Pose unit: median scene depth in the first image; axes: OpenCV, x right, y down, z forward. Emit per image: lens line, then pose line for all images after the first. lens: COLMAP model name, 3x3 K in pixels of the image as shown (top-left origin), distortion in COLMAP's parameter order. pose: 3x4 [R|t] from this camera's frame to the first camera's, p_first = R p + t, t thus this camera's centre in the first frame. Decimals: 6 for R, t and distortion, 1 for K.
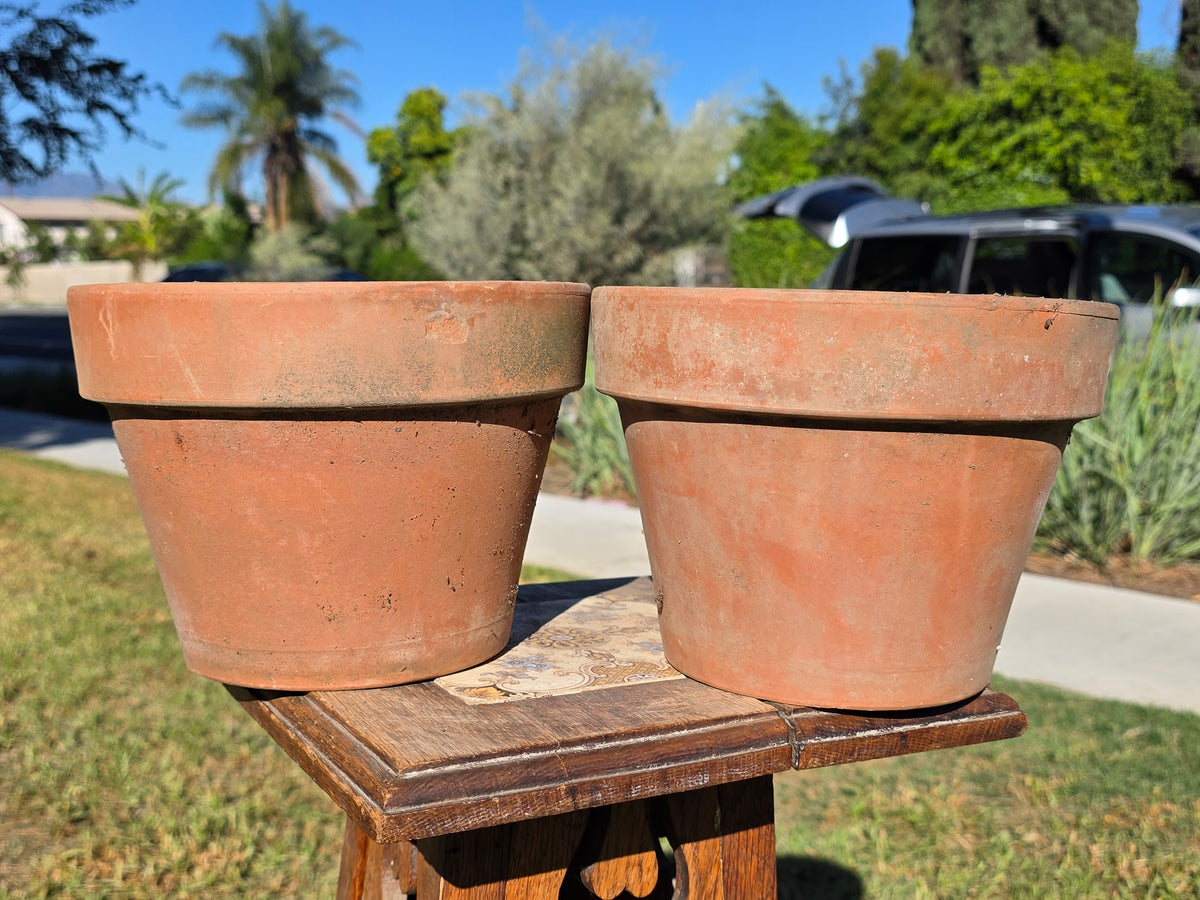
lens RADIAL K [[1427.1, 0, 600.0], [0, 1427.1, 450.0], [0, 0, 1]] dist [0.066076, -0.225435]
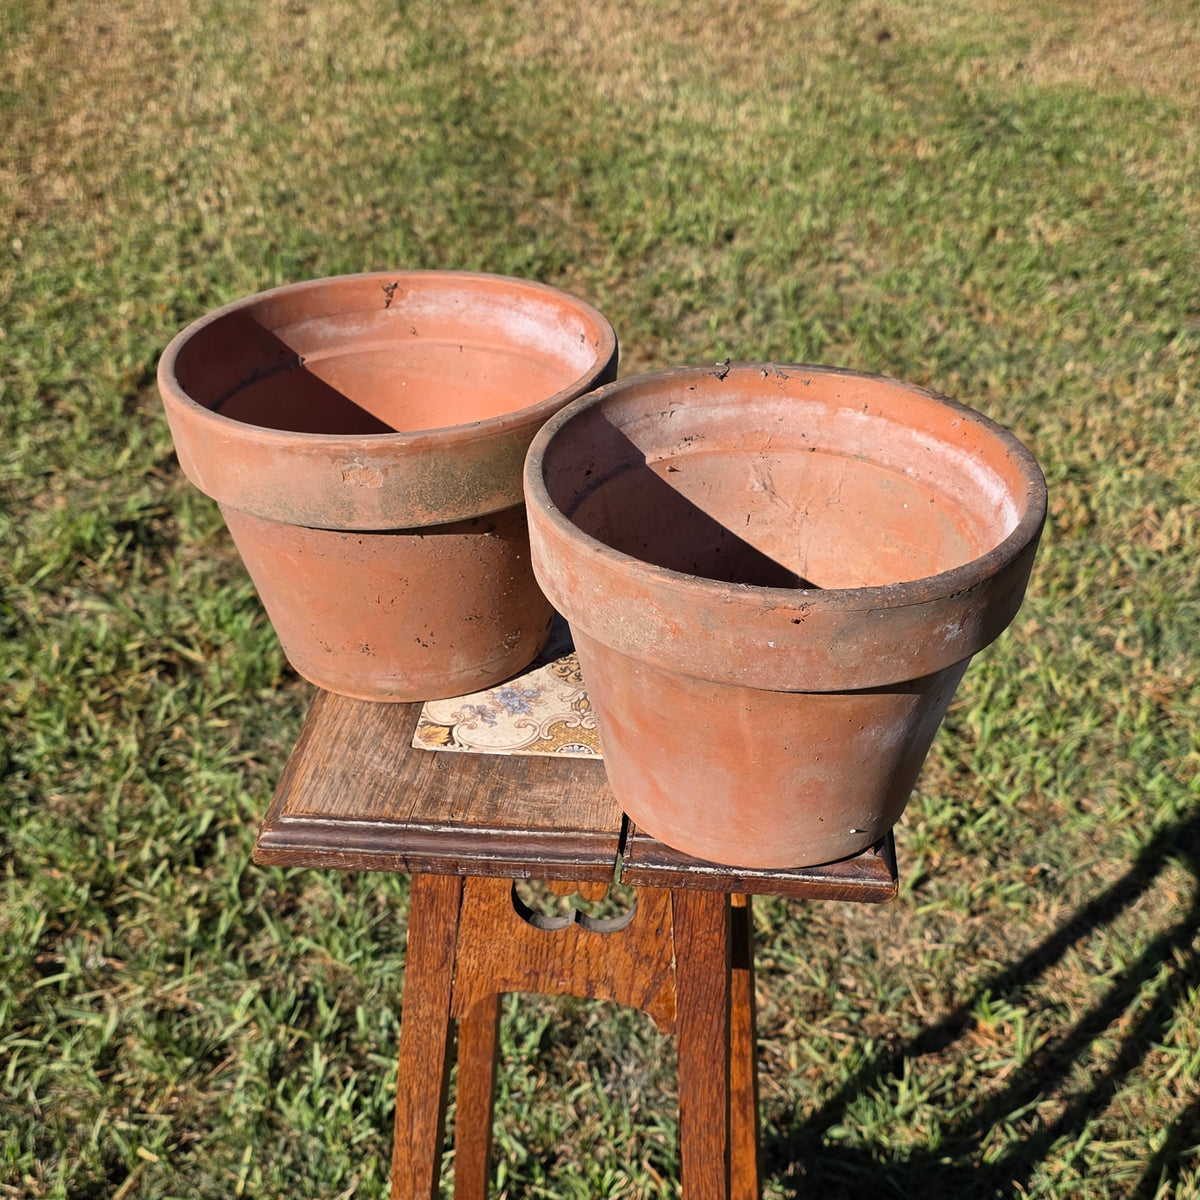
lens RADIAL K [[1847.3, 0, 573.8], [0, 1847.3, 632.4], [0, 0, 1]] dist [0.002804, -0.001155]
pose [[0.827736, 0.272063, -0.490749, 0.182803], [-0.037462, 0.899435, 0.435446, -0.142684], [0.559866, -0.342050, 0.754687, -0.020848]]
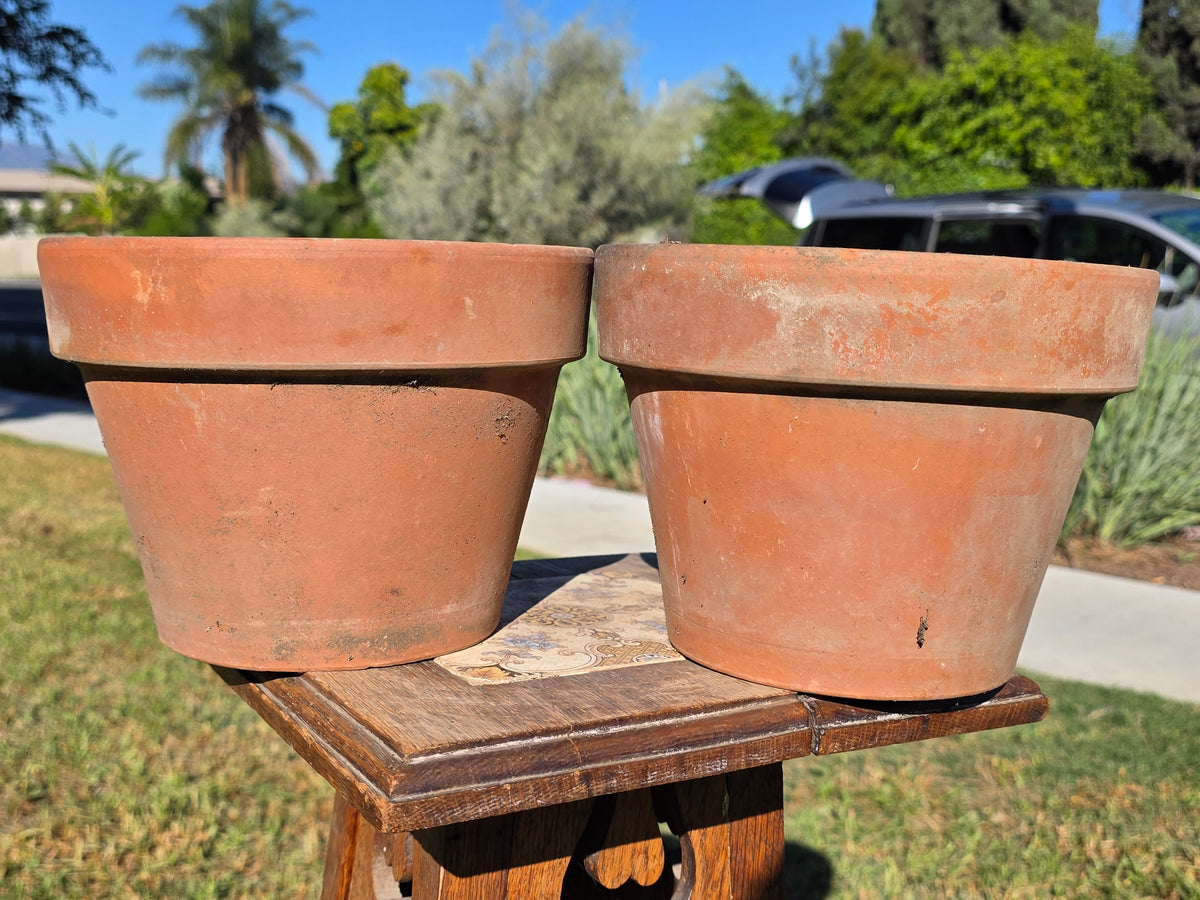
lens RADIAL K [[1427.1, 0, 600.0], [0, 1427.1, 450.0], [0, 0, 1]] dist [0.066076, -0.225435]
pose [[0.999583, 0.008438, 0.027621, -0.008114], [-0.008834, 0.999859, 0.014246, 0.001737], [-0.027497, -0.014484, 0.999517, 0.011964]]
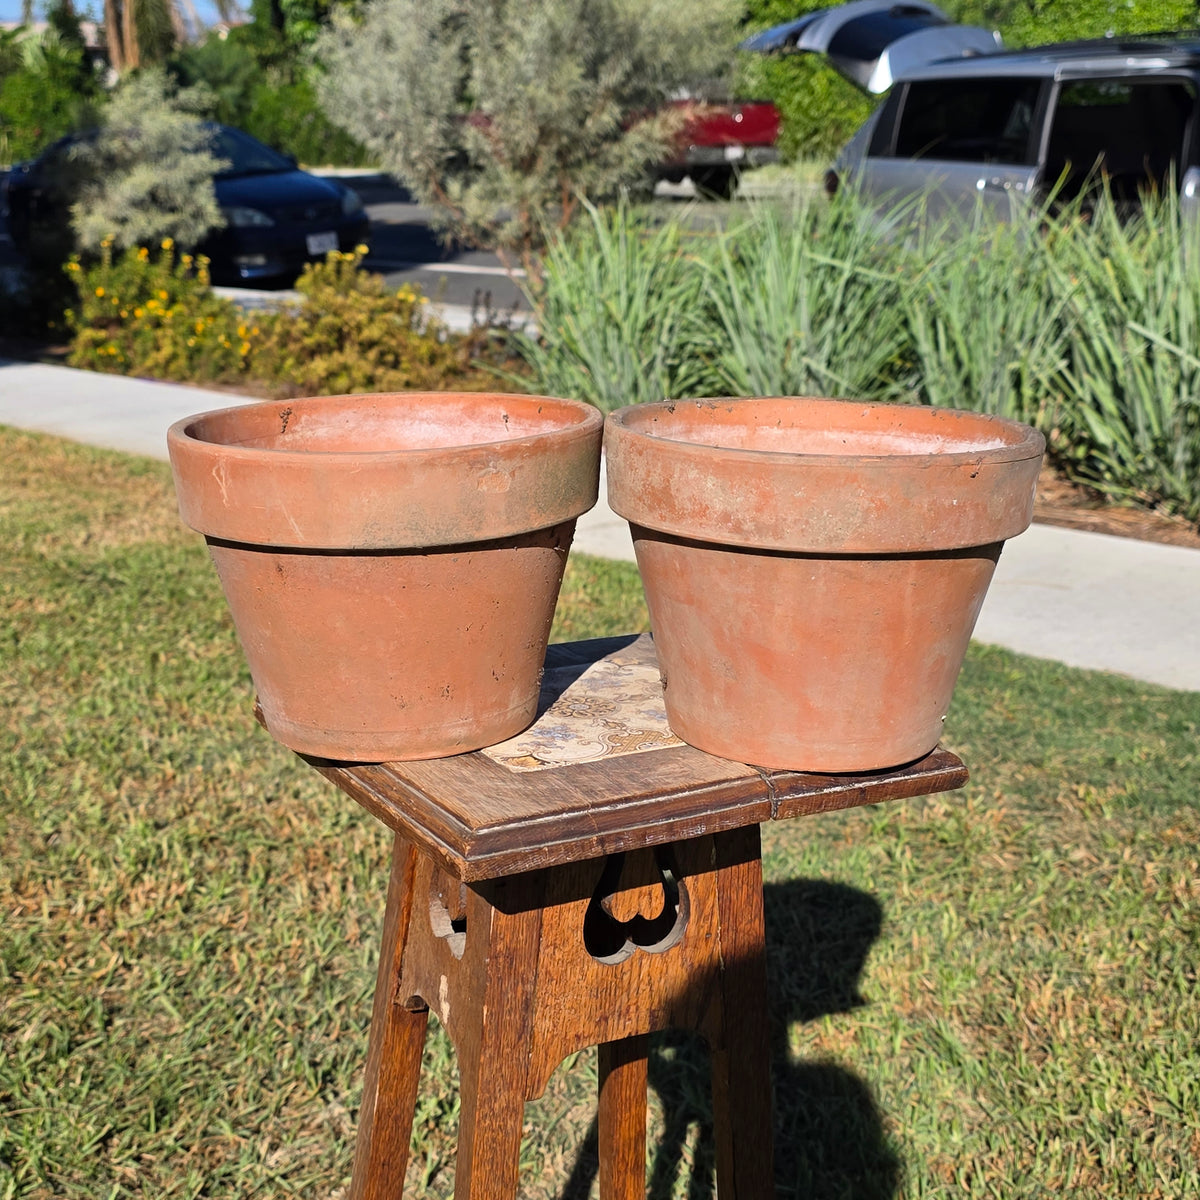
lens RADIAL K [[1896.1, 0, 562.6], [0, 1896.1, 601.4], [0, 0, 1]] dist [0.032092, -0.070251]
pose [[0.999887, -0.014684, -0.003315, -0.009722], [0.014990, 0.991440, 0.129699, -0.043644], [0.001382, -0.129734, 0.991548, -0.147796]]
